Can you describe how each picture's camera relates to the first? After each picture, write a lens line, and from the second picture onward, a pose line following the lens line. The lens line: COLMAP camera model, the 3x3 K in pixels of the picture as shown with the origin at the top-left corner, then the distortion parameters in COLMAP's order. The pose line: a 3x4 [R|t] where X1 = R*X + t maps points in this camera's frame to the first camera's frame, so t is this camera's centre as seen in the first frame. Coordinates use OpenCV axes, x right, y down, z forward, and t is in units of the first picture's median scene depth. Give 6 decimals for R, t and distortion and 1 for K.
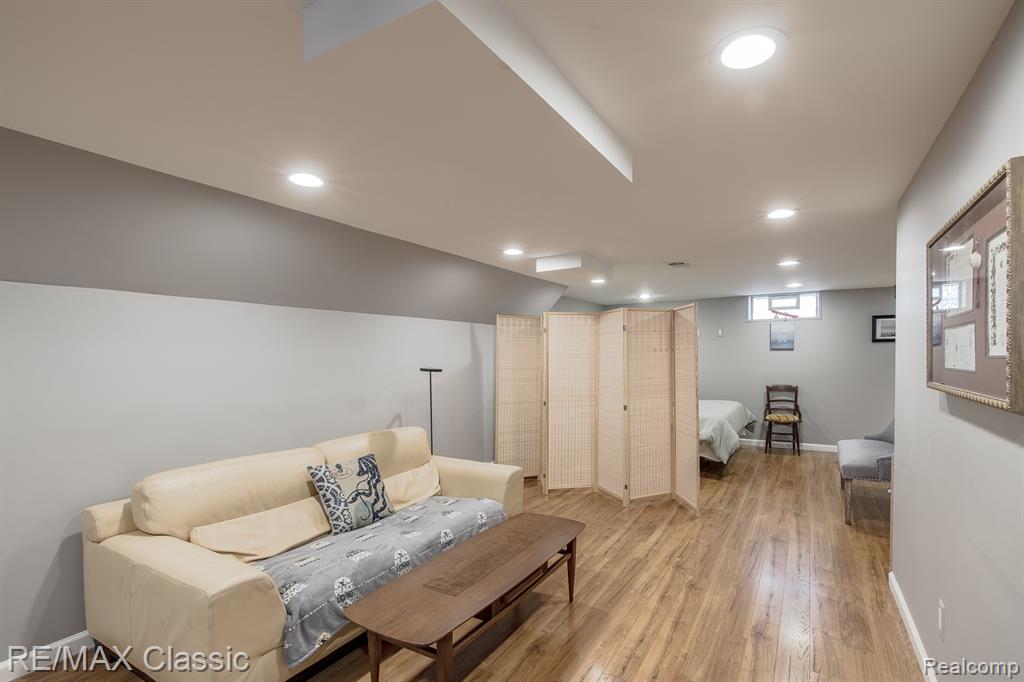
lens RADIAL K [[477.6, 0, 512.0], [0, 477.6, 341.0], [0, 0, 1]] dist [-0.002012, -0.000233]
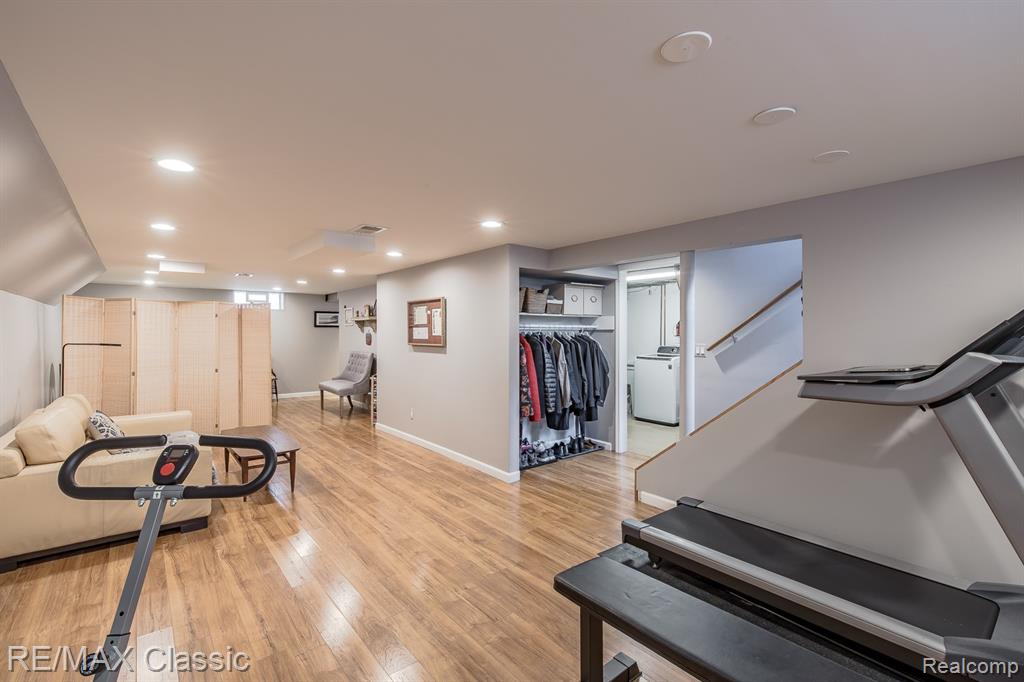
lens RADIAL K [[445.0, 0, 508.4], [0, 445.0, 327.1], [0, 0, 1]] dist [0.002294, 0.000483]
pose [[0.374595, 0.021303, 0.926944, -0.418212], [-0.032200, 0.999432, -0.009957, -0.004029], [-0.926629, -0.026118, 0.375068, -0.196575]]
